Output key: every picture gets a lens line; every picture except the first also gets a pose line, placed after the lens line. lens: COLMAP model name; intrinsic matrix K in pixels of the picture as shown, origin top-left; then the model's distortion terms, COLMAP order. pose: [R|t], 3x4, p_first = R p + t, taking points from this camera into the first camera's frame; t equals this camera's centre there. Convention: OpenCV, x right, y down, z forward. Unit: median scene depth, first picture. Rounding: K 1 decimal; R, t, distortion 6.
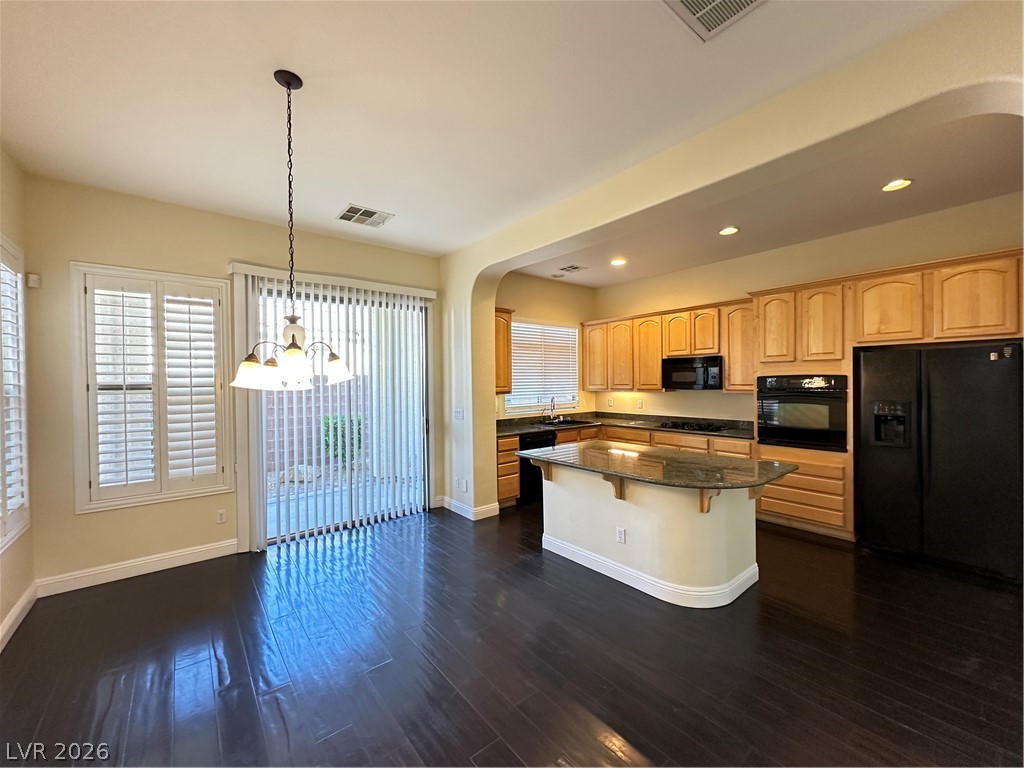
lens RADIAL K [[409.1, 0, 509.2], [0, 409.1, 384.5], [0, 0, 1]] dist [-0.001030, 0.000140]
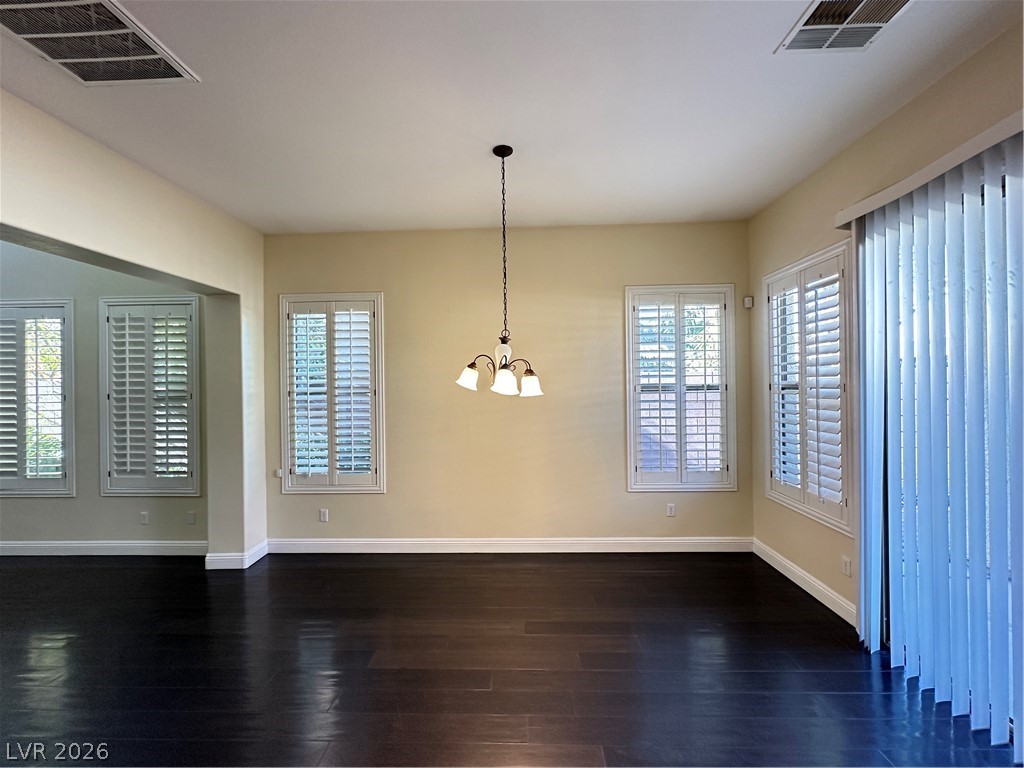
lens RADIAL K [[409.1, 0, 509.7], [0, 409.1, 384.4], [0, 0, 1]] dist [-0.001030, 0.000140]
pose [[-0.655001, 0.020488, -0.755350, 0.195242], [0.015170, 0.999787, 0.013963, -0.017209], [0.755475, -0.002313, -0.655173, 0.835237]]
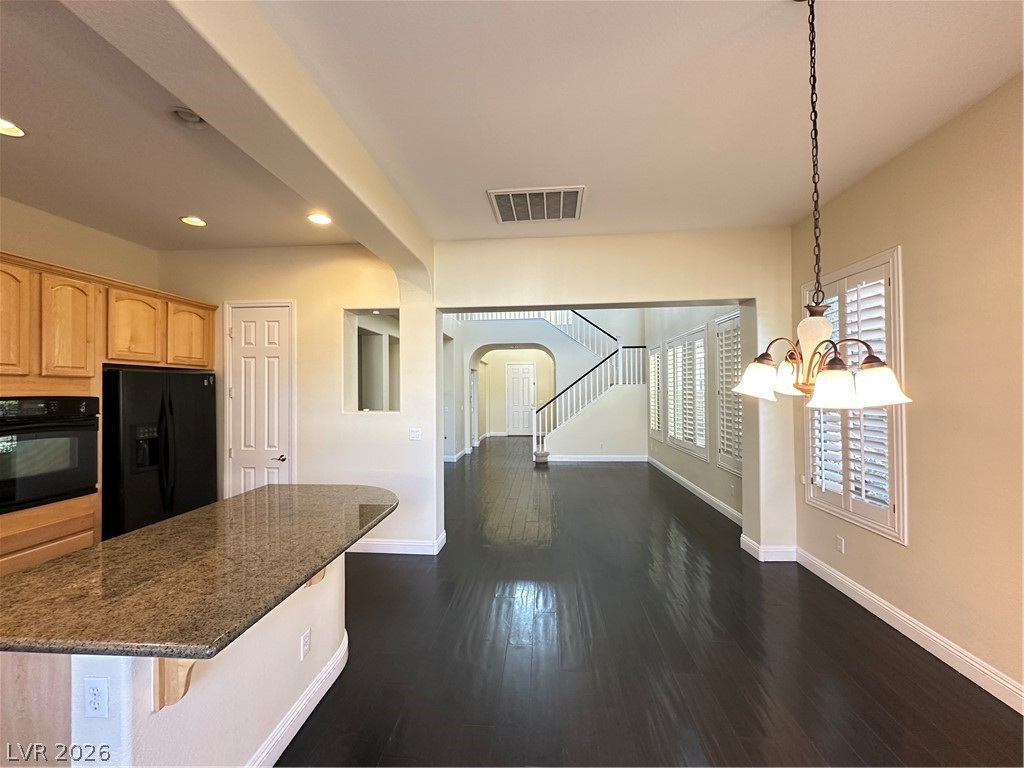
lens RADIAL K [[409.1, 0, 513.4], [0, 409.1, 384.9], [0, 0, 1]] dist [-0.001030, 0.000140]
pose [[-0.729000, 0.030532, 0.683832, -0.282762], [0.025802, 0.999520, -0.017120, -0.009643], [-0.684027, 0.005164, -0.729438, 0.866297]]
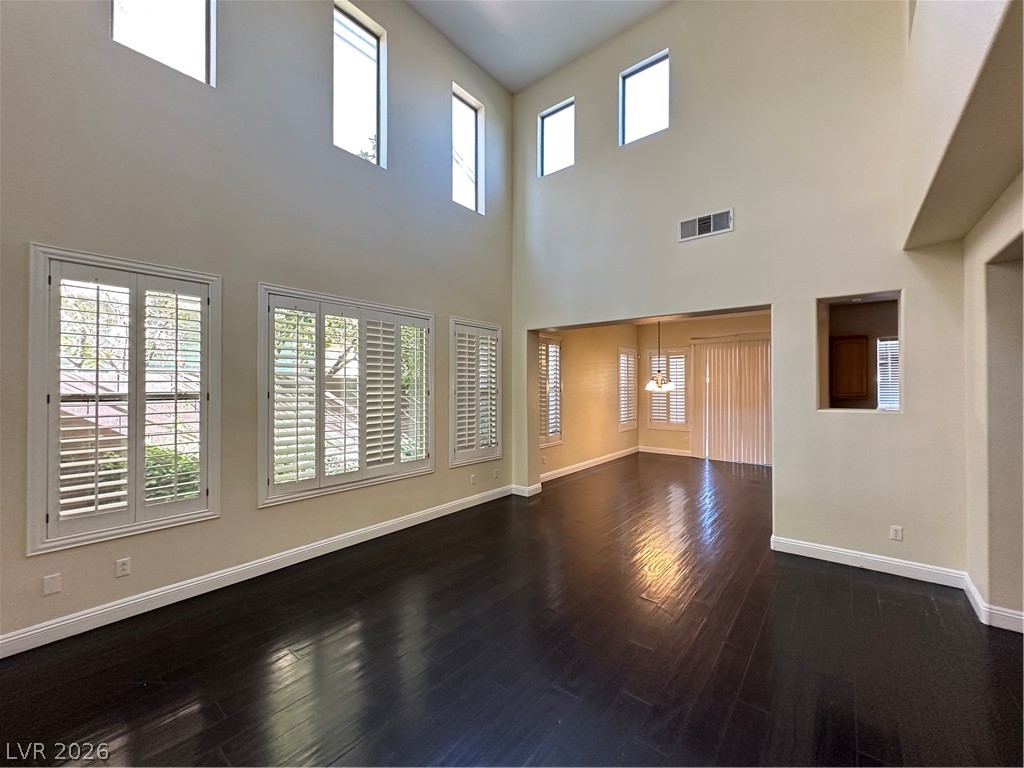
lens RADIAL K [[409.1, 0, 514.5], [0, 409.1, 385.7], [0, 0, 1]] dist [-0.001030, 0.000140]
pose [[0.211804, 0.004263, -0.977303, 1.270104], [-0.006205, 0.999976, 0.003017, -0.014356], [0.977292, 0.005426, 0.211826, -0.470304]]
